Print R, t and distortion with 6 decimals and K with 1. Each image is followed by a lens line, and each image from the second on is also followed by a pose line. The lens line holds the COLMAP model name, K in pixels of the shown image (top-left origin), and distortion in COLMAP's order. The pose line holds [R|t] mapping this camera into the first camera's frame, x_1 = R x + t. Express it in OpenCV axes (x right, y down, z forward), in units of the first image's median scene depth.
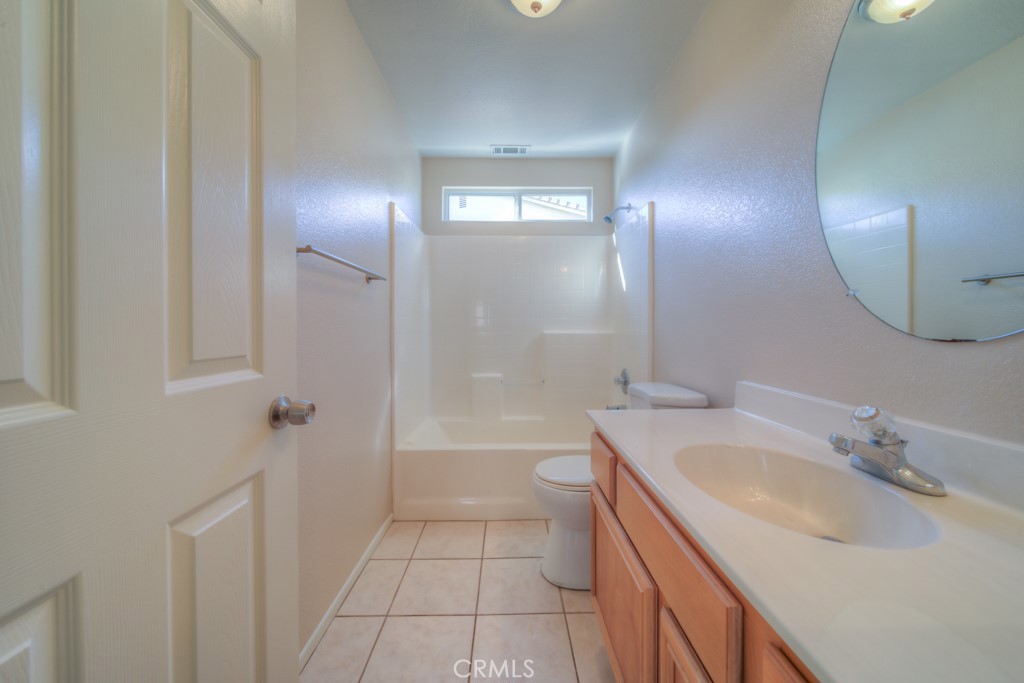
lens RADIAL K [[362.9, 0, 514.2], [0, 362.9, 335.9], [0, 0, 1]] dist [-0.001787, -0.001126]
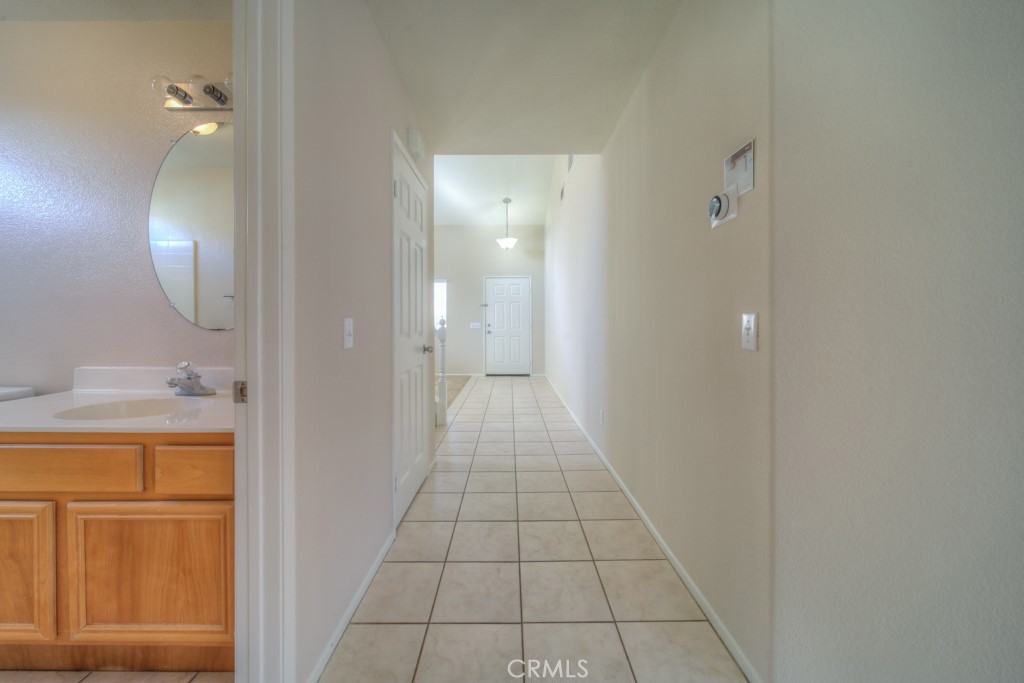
lens RADIAL K [[362.9, 0, 515.0], [0, 362.9, 326.3], [0, 0, 1]] dist [-0.001787, -0.001126]
pose [[0.010334, -0.015246, 0.999830, -1.048225], [0.008779, 0.999847, 0.015156, -0.024916], [-0.999908, 0.008621, 0.010466, -0.897339]]
